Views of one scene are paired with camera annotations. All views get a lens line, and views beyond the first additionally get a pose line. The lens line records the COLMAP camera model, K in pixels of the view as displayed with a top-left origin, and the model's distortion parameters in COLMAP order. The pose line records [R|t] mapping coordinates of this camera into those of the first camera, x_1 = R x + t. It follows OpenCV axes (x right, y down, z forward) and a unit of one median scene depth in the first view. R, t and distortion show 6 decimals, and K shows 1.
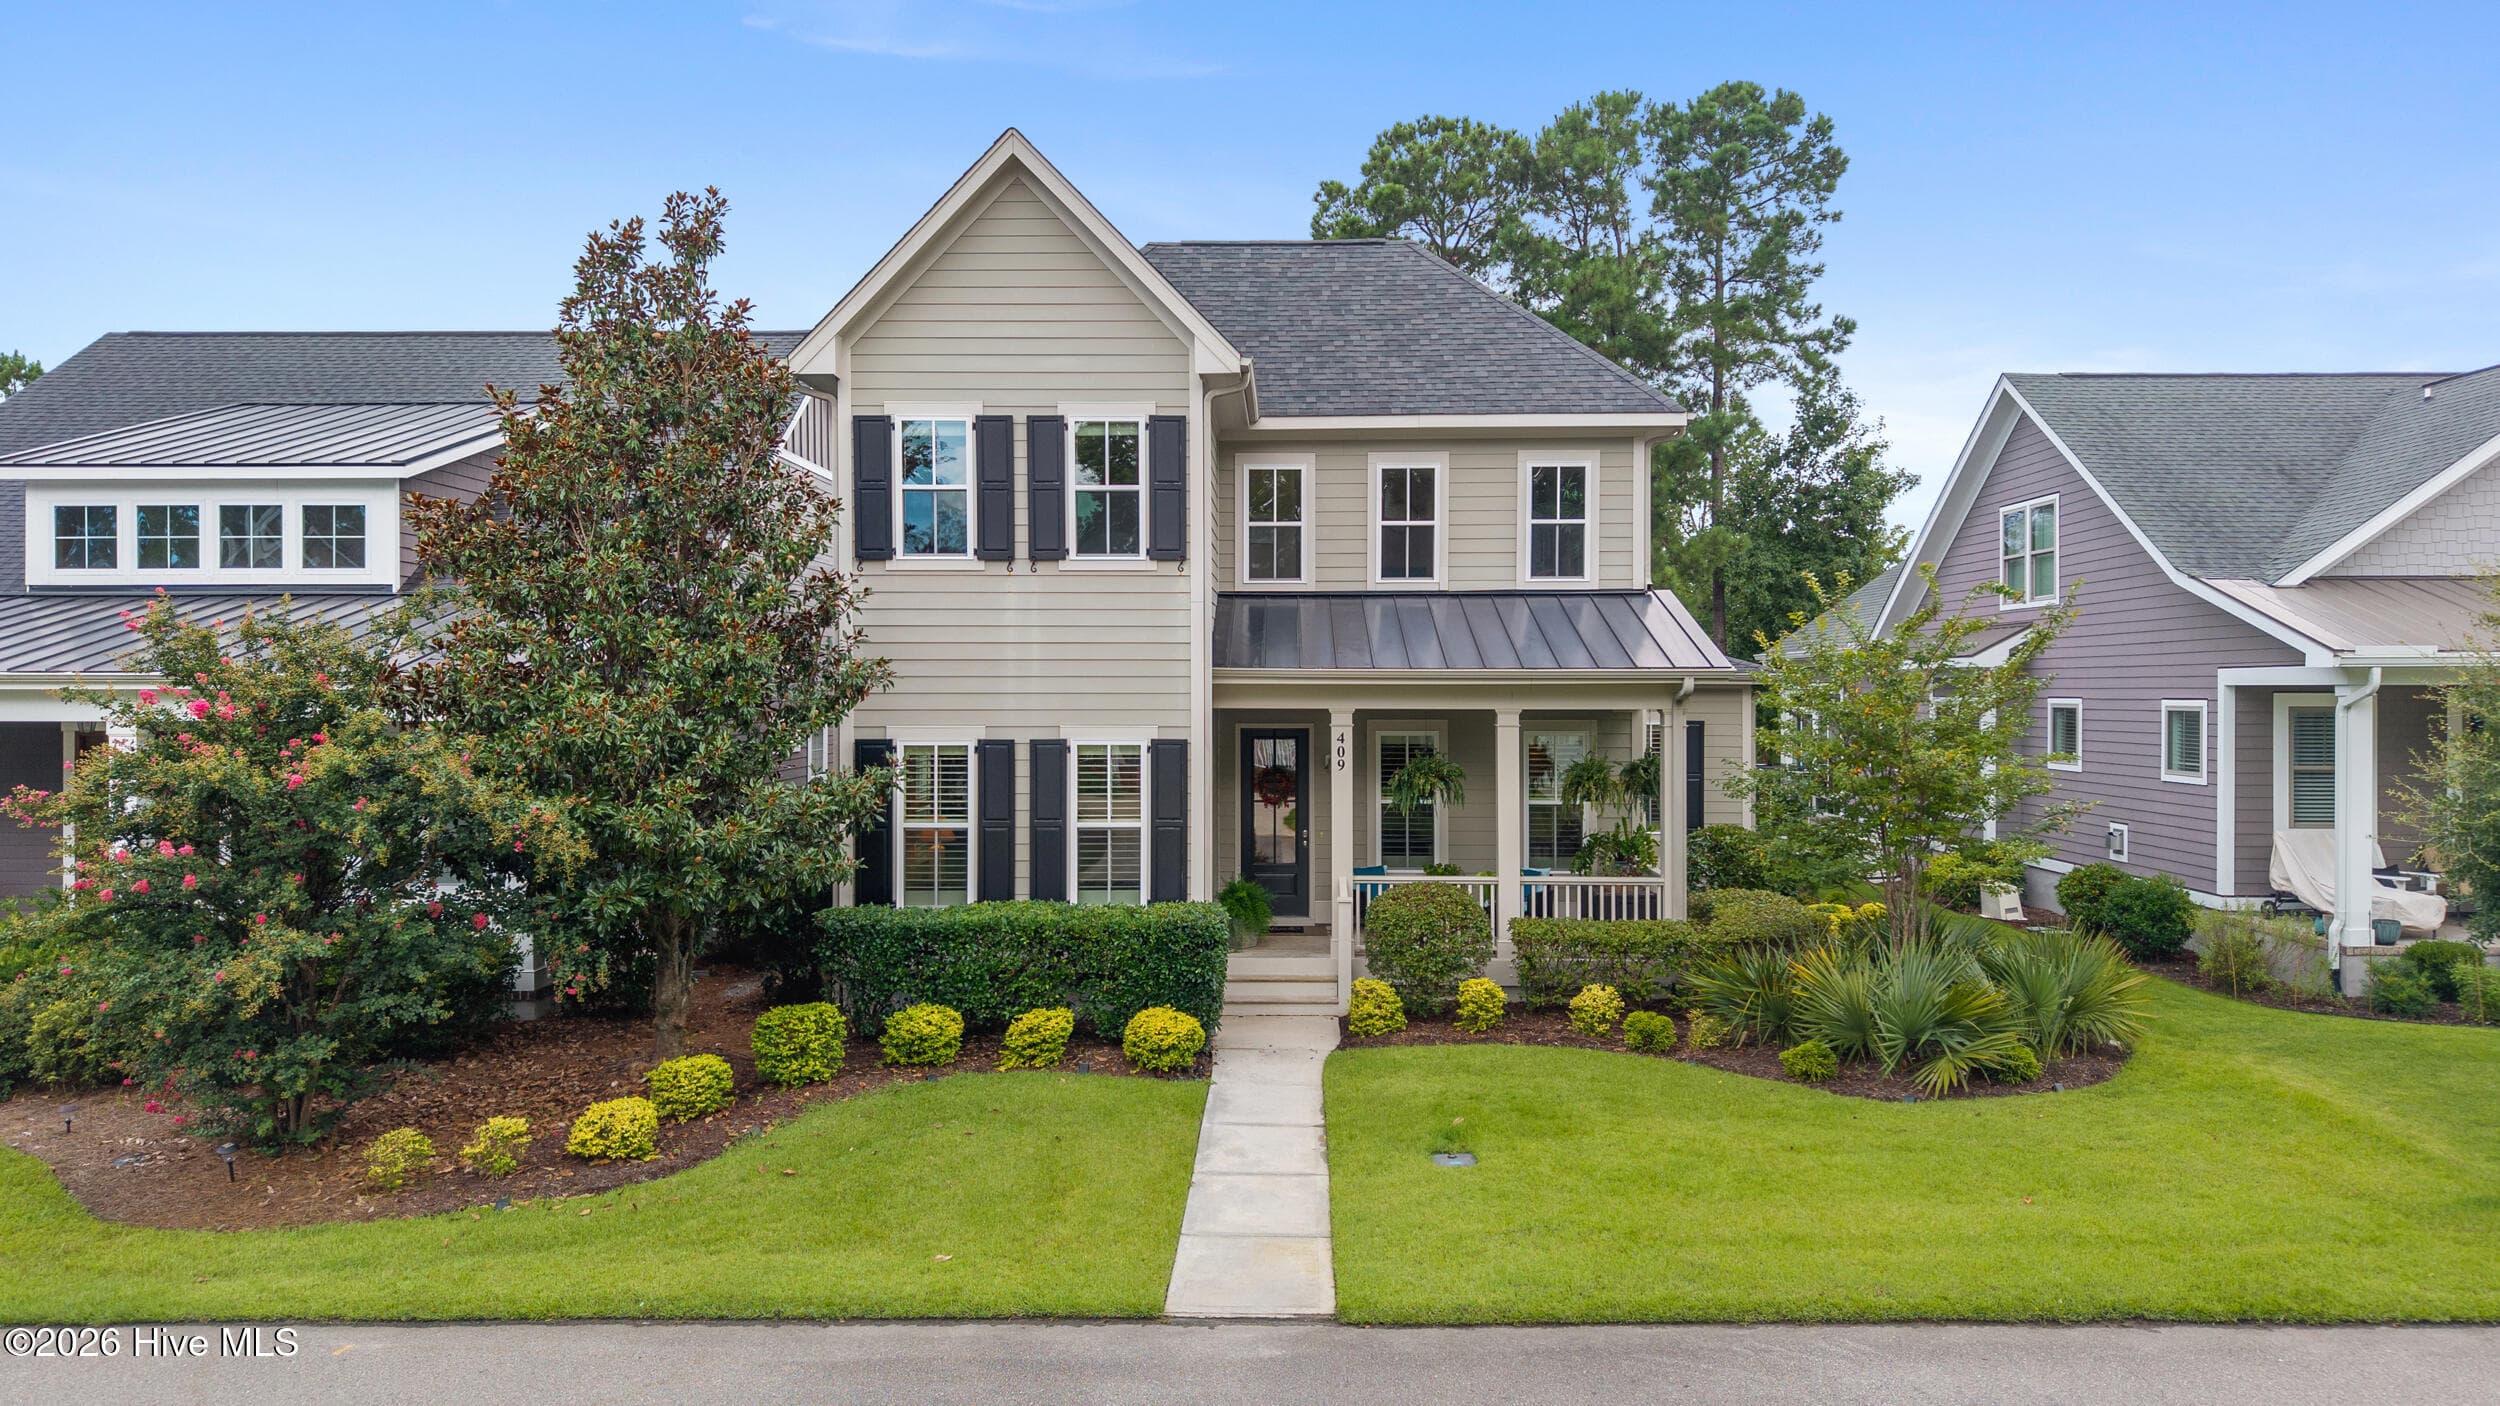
lens RADIAL K [[1659.3, 0, 1250.0], [0, 1659.3, 703.0], [0, 0, 1]] dist [0.042295, -0.056279]
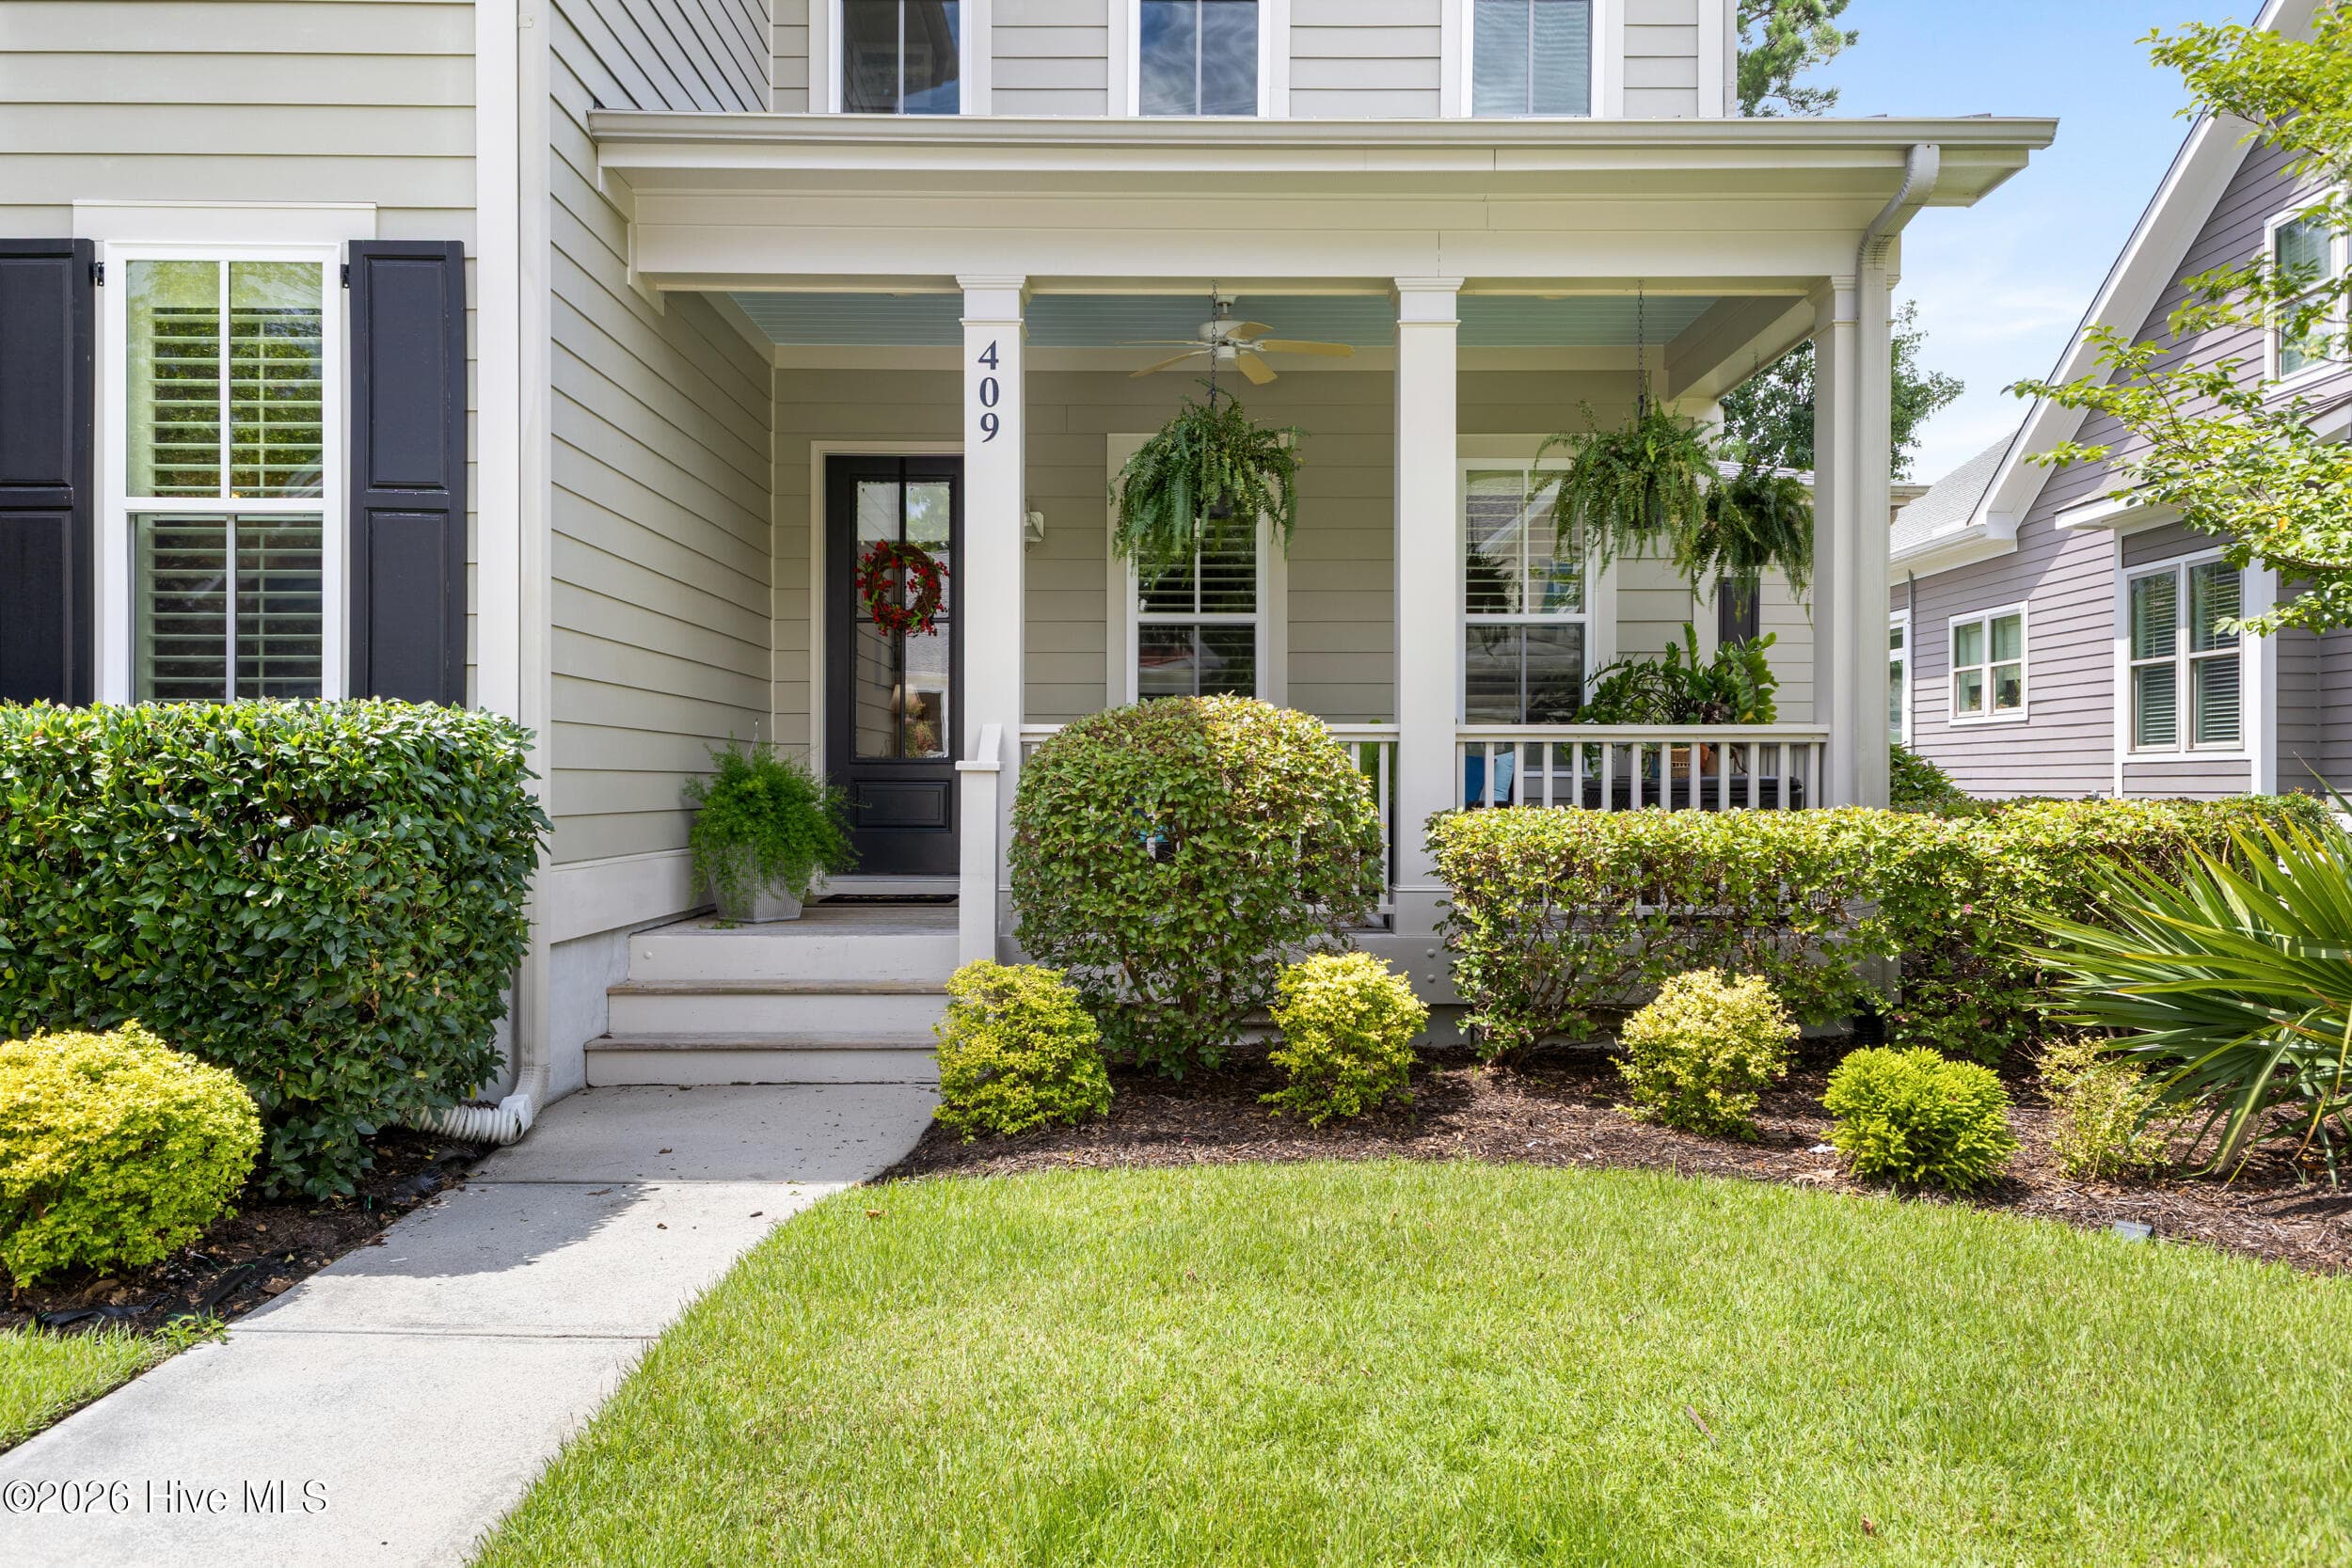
lens RADIAL K [[1703.1, 0, 1176.0], [0, 1703.1, 784.0], [0, 0, 1]] dist [0.029337, -0.000206]
pose [[0.999754, 0.002070, 0.022097, 0.096066], [-0.001816, 0.999932, -0.011493, 0.132955], [-0.022119, 0.011450, 0.999690, 0.656056]]
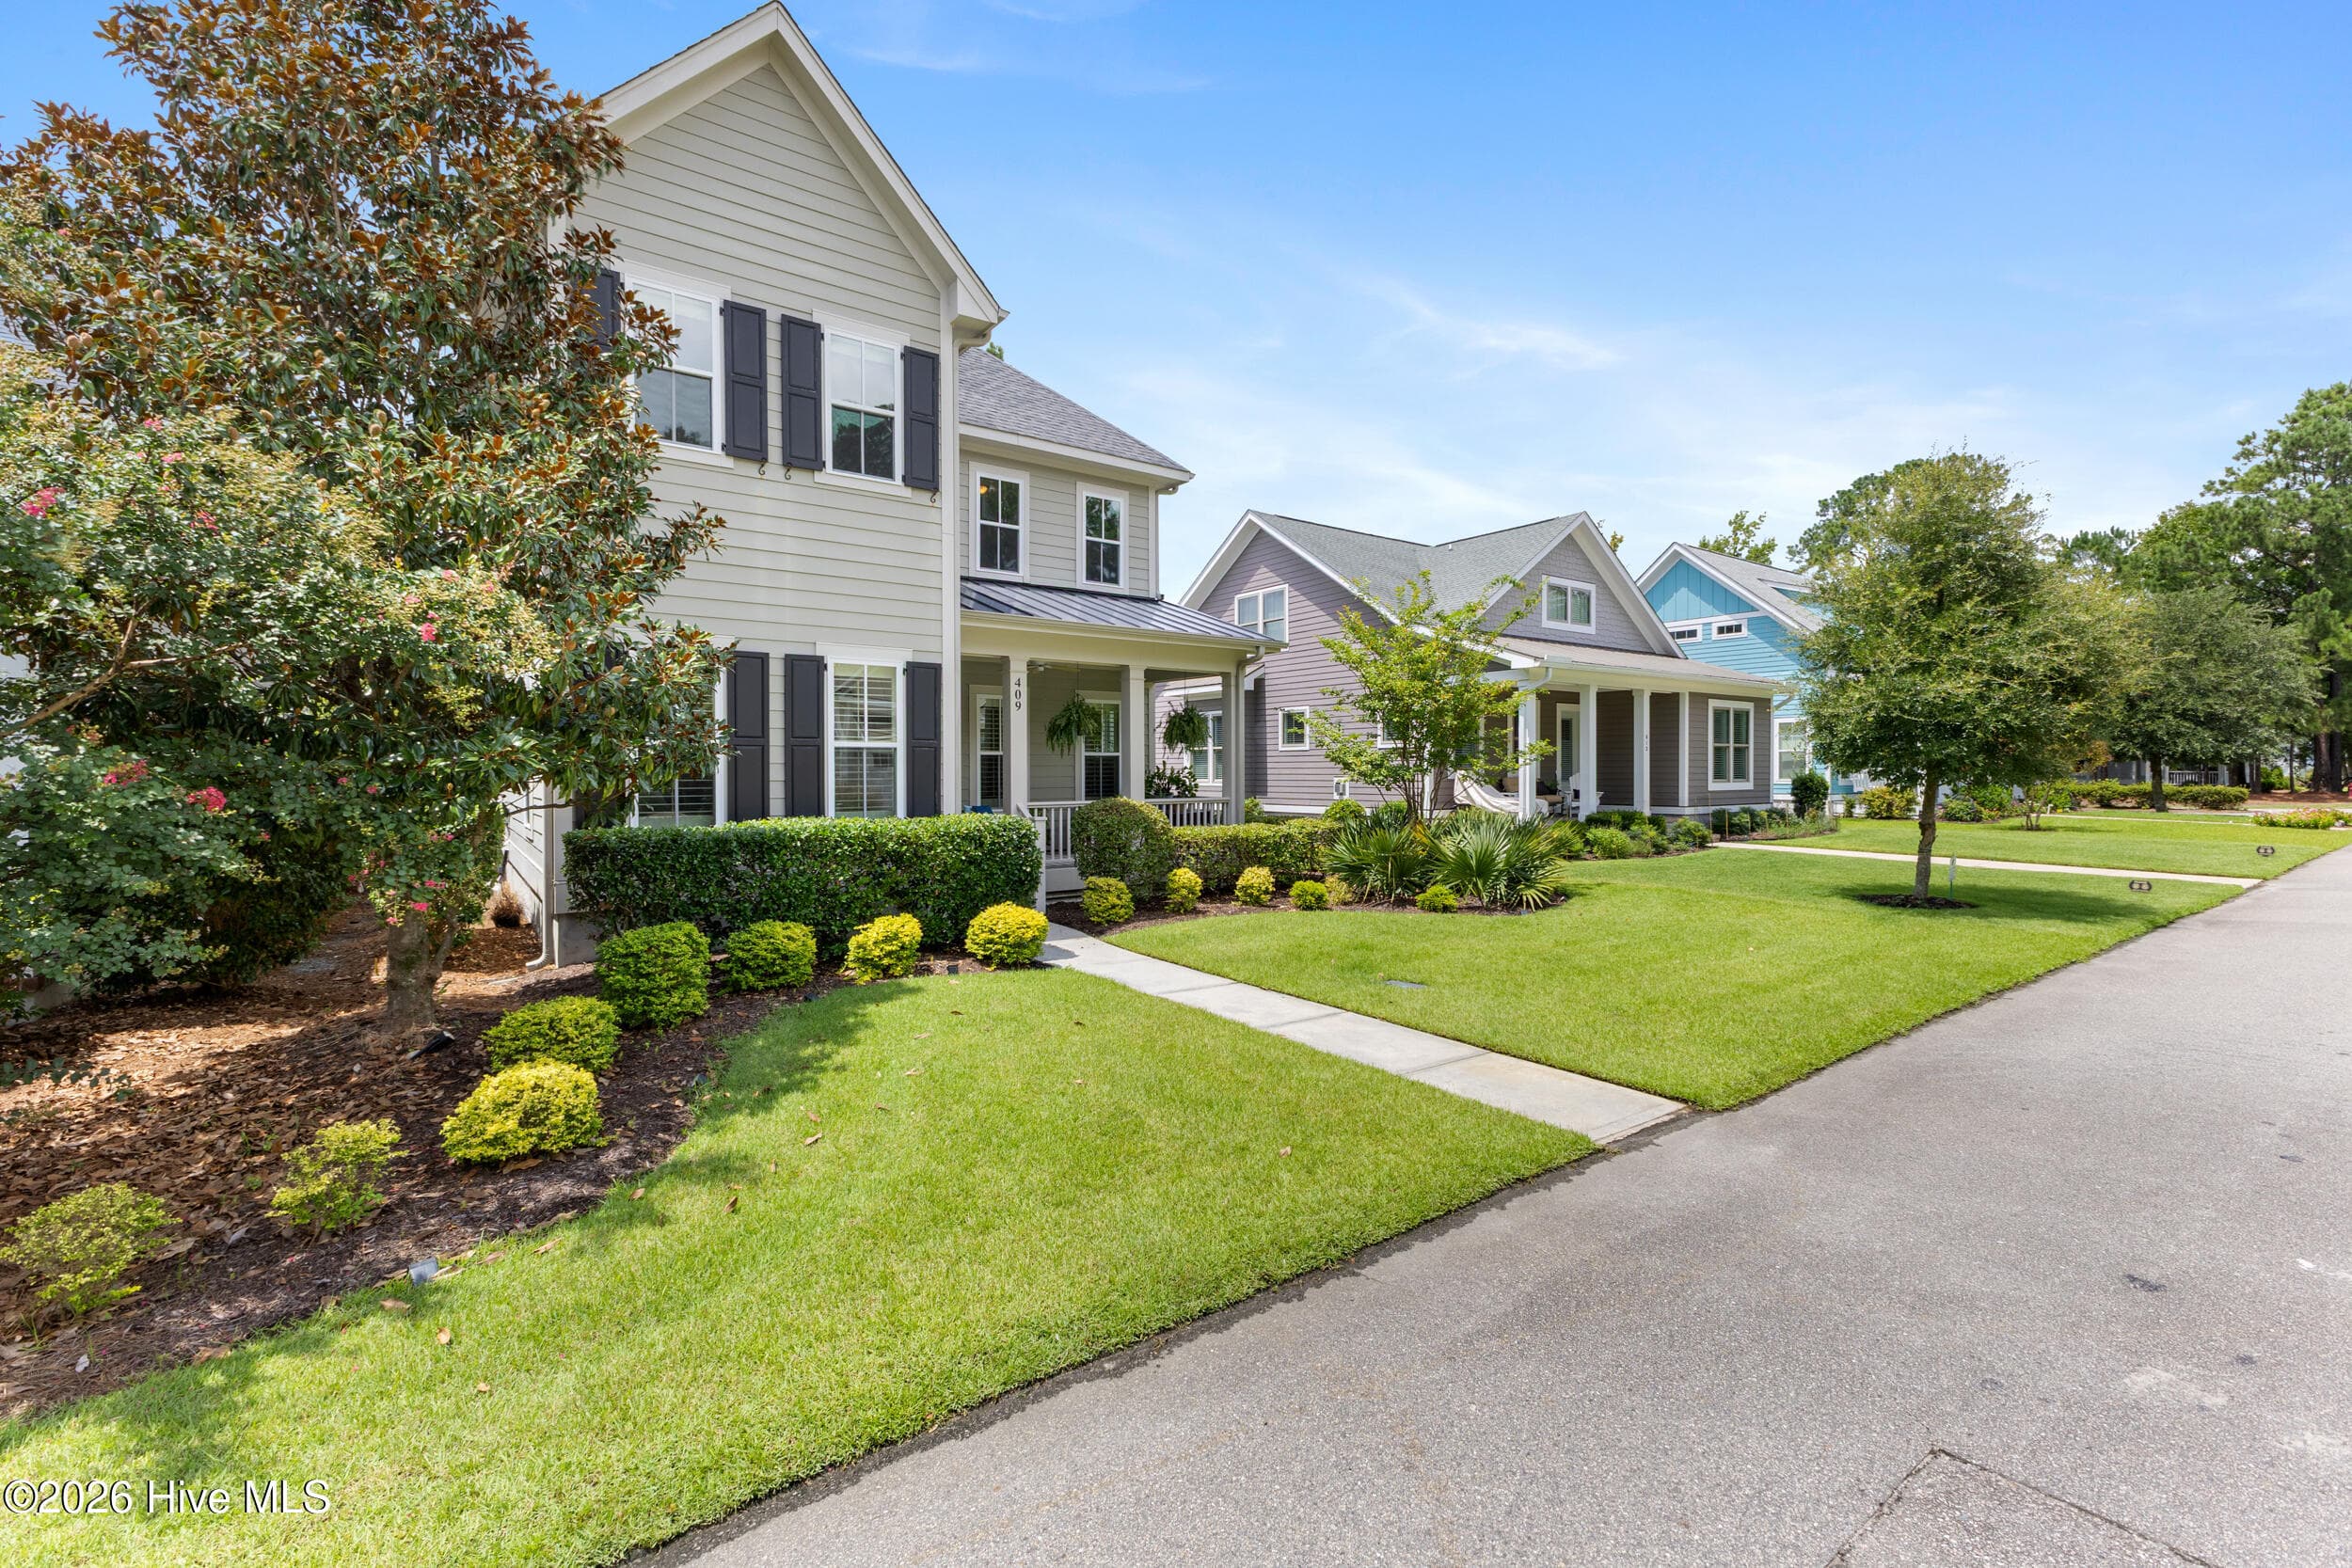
lens RADIAL K [[1007.7, 0, 1176.0], [0, 1007.7, 784.0], [0, 0, 1]] dist [0.001412, 0.000100]
pose [[0.794362, -0.010801, 0.607349, -0.307951], [0.009722, 0.999940, 0.005067, 0.096621], [-0.607367, 0.001880, 0.794419, 0.400799]]
